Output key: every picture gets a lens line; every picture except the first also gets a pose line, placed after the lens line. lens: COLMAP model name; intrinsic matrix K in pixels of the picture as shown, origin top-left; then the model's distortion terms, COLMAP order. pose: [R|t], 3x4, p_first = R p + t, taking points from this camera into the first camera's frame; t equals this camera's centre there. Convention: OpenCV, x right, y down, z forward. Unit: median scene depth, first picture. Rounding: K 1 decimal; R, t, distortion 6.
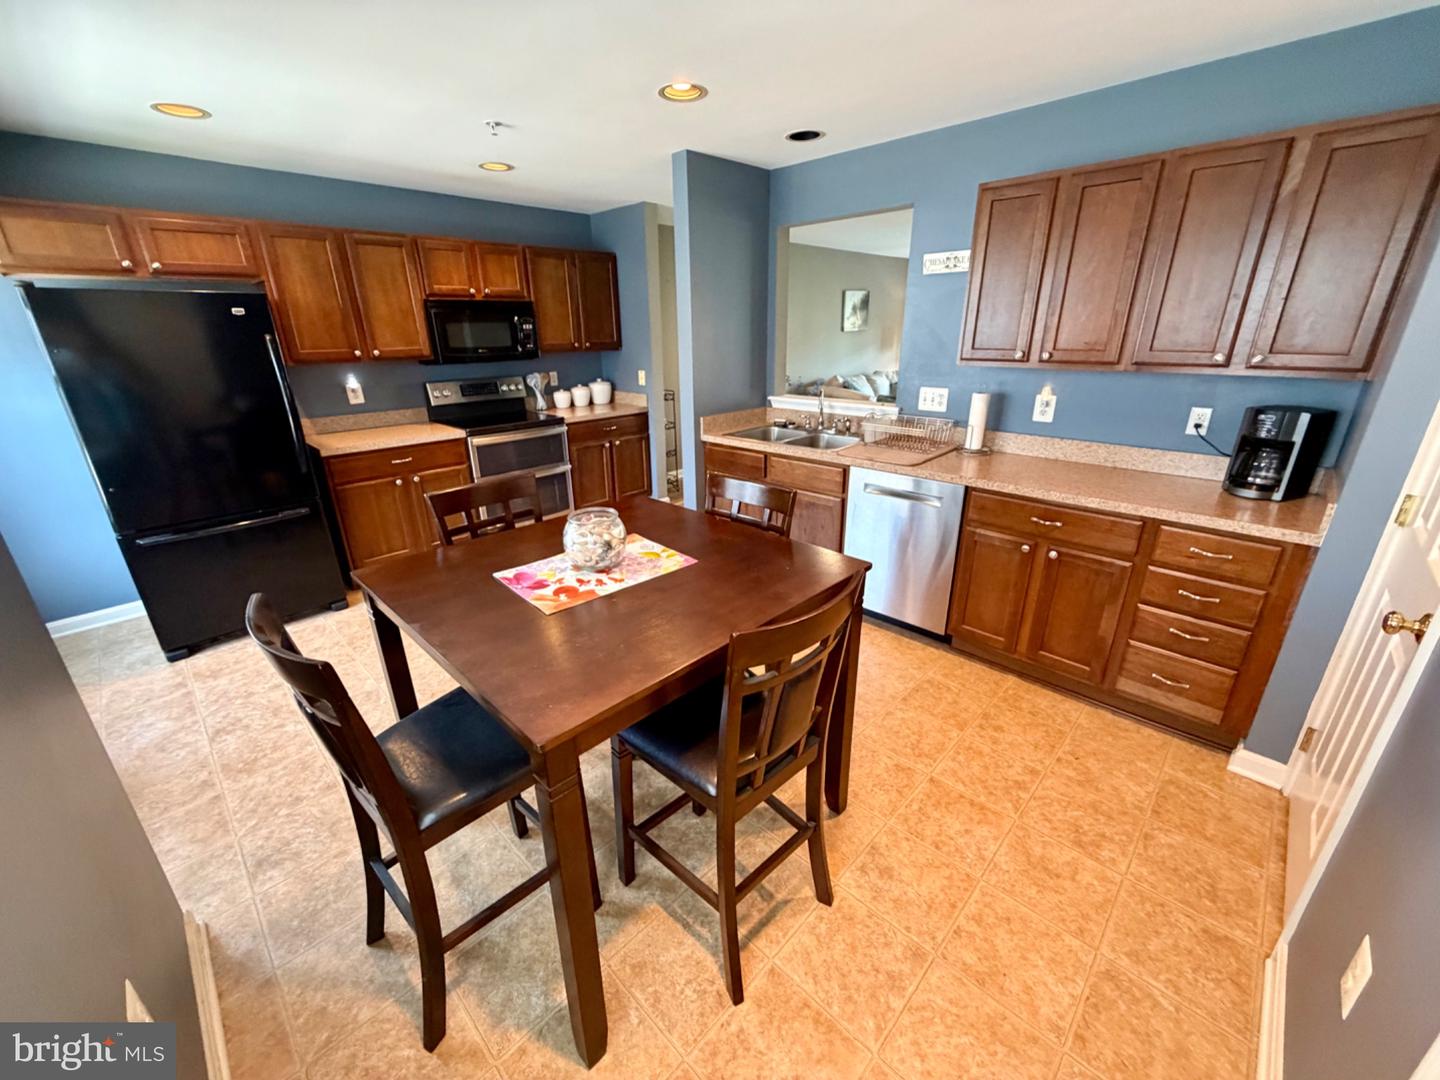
lens RADIAL K [[571.6, 0, 721.0], [0, 571.6, 537.8], [0, 0, 1]] dist [-0.003156, 0.001497]
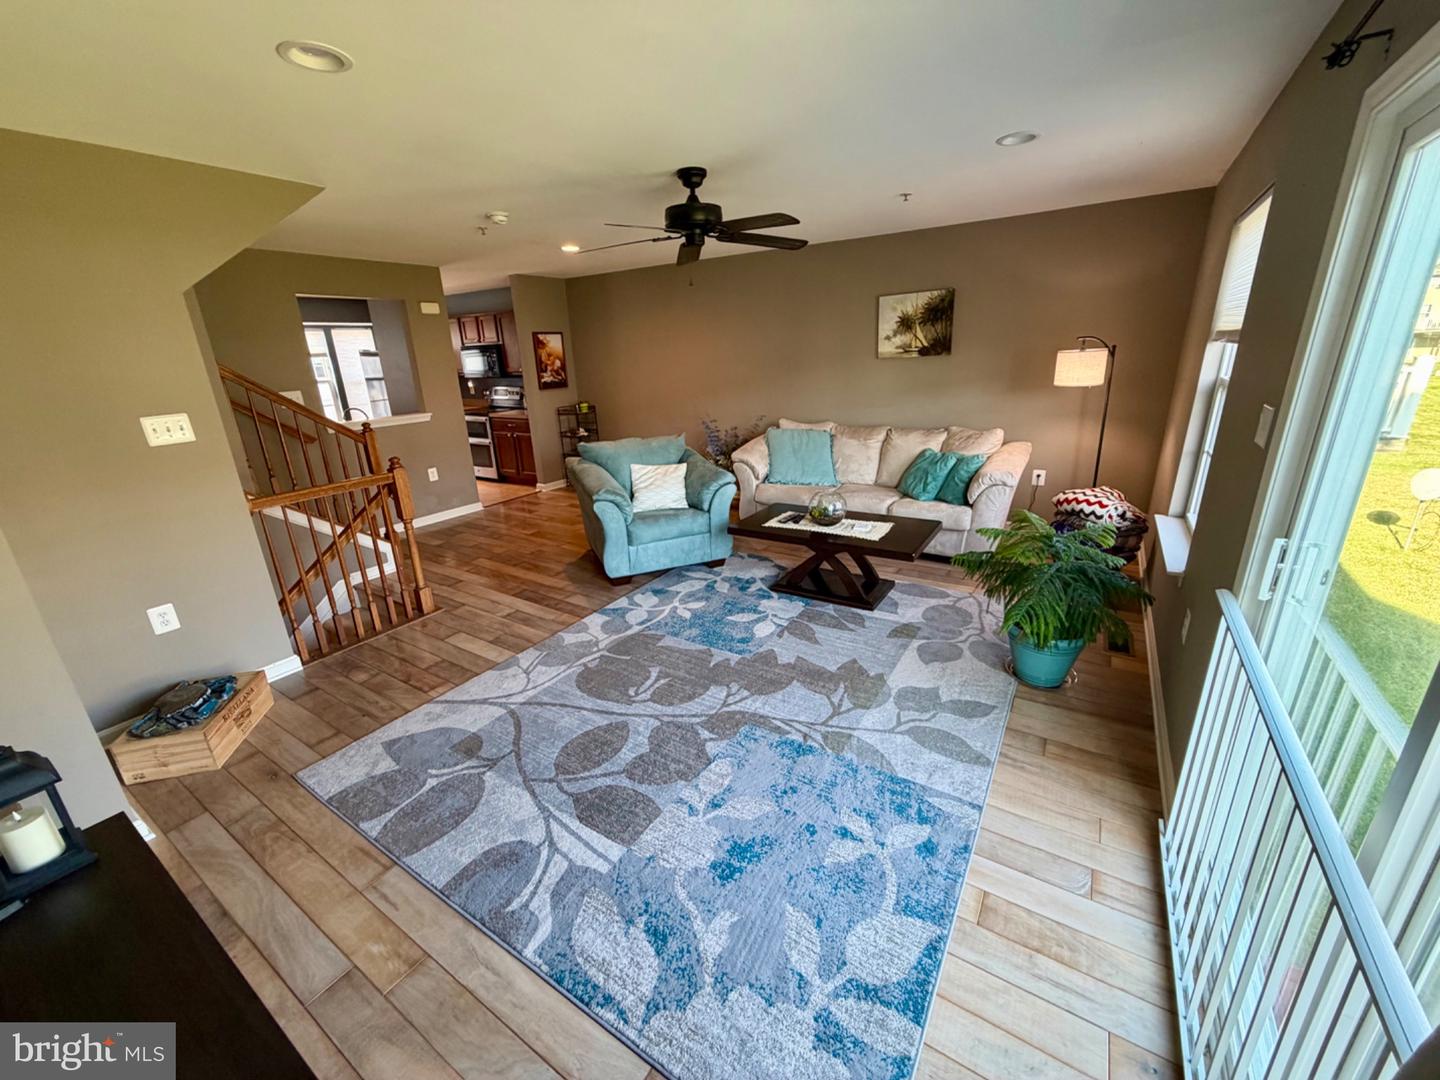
lens RADIAL K [[571.6, 0, 716.3], [0, 571.6, 540.6], [0, 0, 1]] dist [-0.003156, 0.001497]
pose [[0.184355, 0.318880, -0.929693, 1.914909], [-0.310841, 0.916271, 0.252638, -0.623733], [0.932412, 0.242411, 0.268040, 1.578308]]
